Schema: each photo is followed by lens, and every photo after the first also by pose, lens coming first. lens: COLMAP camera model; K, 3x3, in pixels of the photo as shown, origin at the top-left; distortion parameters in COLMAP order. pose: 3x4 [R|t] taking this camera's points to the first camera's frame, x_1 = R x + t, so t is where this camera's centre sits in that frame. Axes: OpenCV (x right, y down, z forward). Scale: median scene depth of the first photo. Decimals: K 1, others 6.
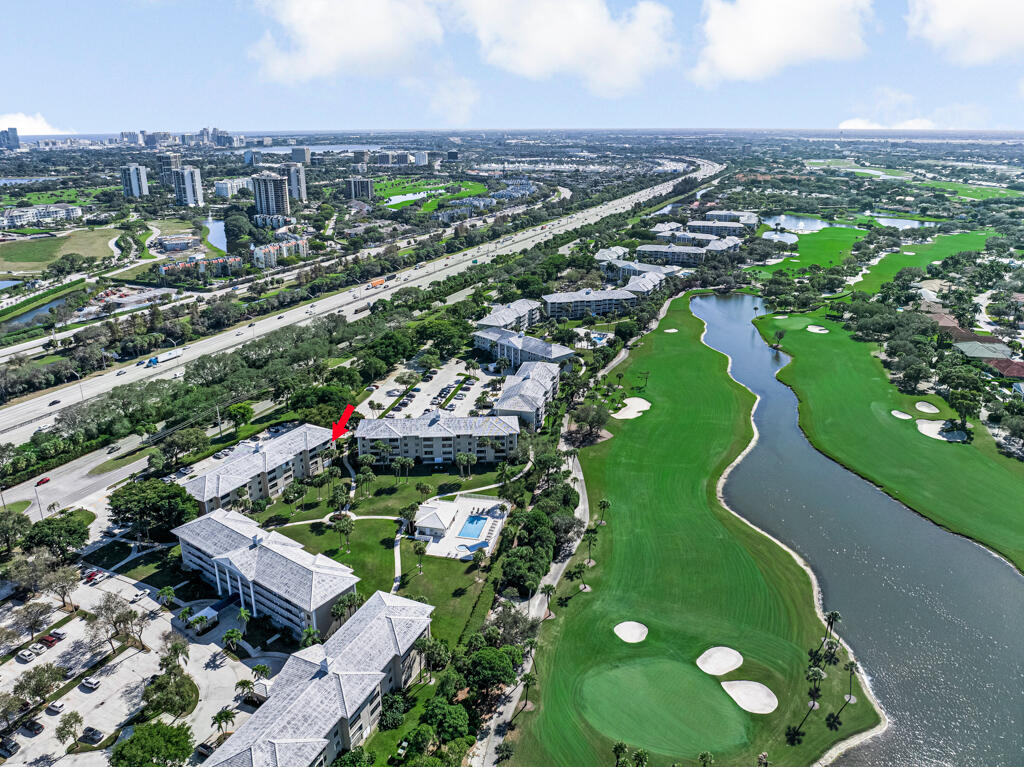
lens RADIAL K [[718.7, 0, 512.0], [0, 718.7, 383.5], [0, 0, 1]] dist [-0.033059, -0.000456]
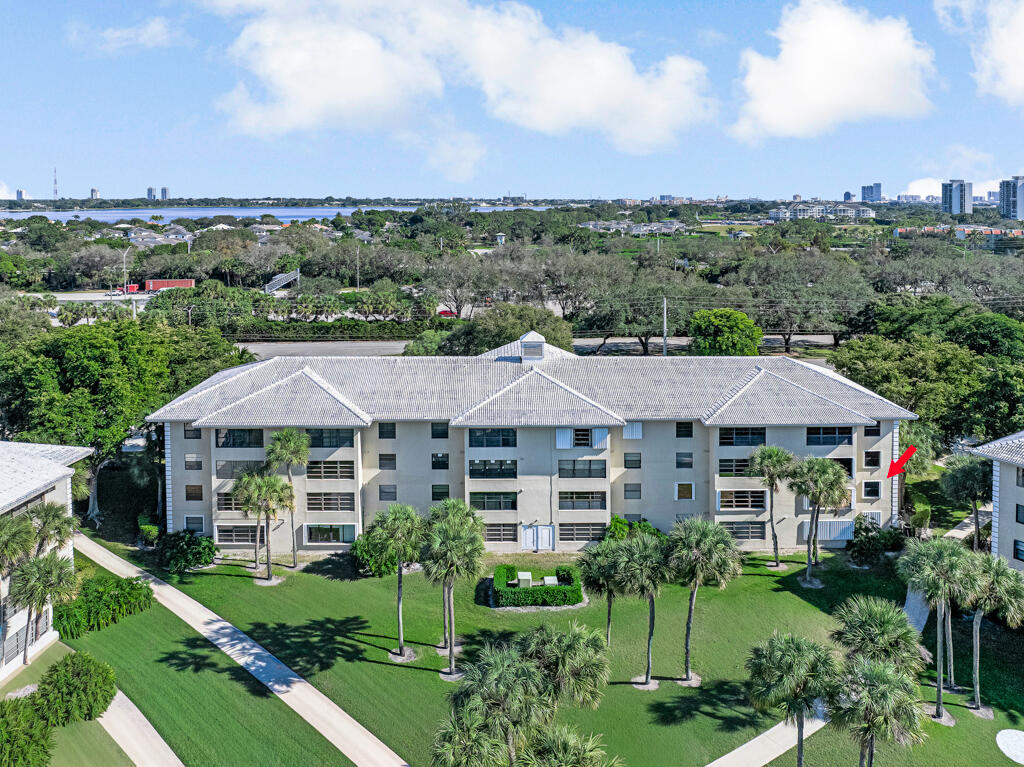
lens RADIAL K [[764.9, 0, 514.4], [0, 764.9, 234.1], [0, 0, 1]] dist [-0.028419, -0.000157]
pose [[0.498723, 0.035478, -0.866035, -0.083828], [-0.290911, 0.948056, -0.128689, 0.063384], [0.816484, 0.316119, 0.483138, 0.601723]]
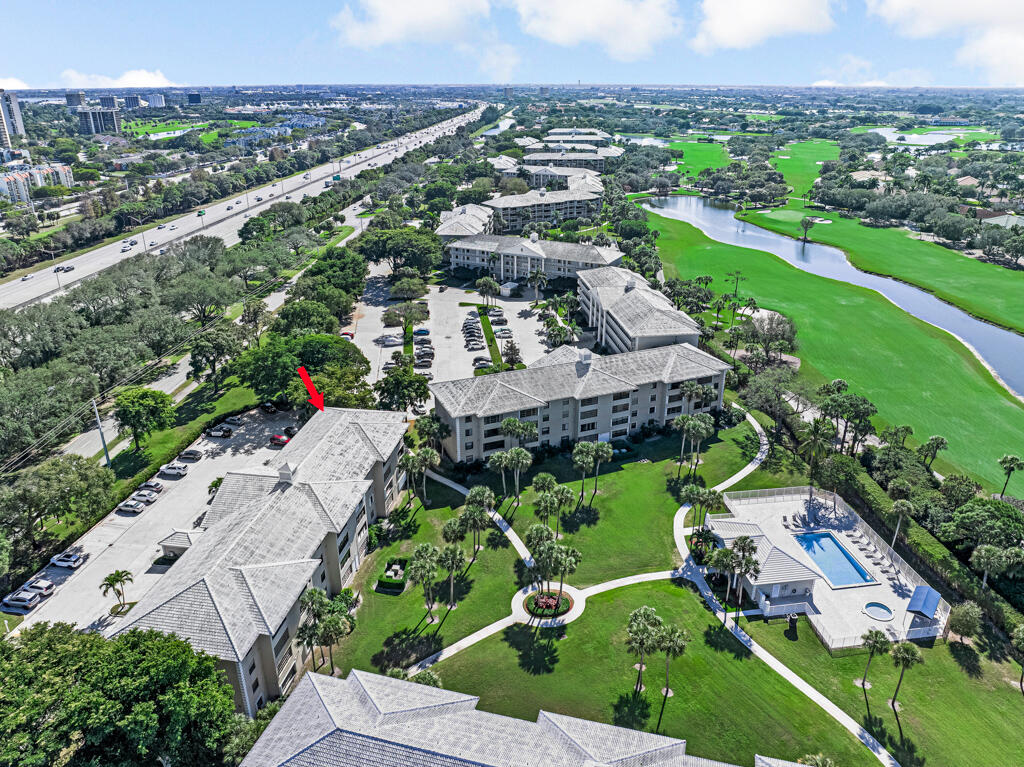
lens RADIAL K [[713.6, 0, 518.8], [0, 713.6, 386.4], [0, 0, 1]] dist [-0.033430, 0.001463]
pose [[0.936693, -0.134166, 0.323427, -0.252736], [0.114810, 0.990297, 0.078292, 0.016130], [-0.330793, -0.036203, 0.943009, 0.408150]]
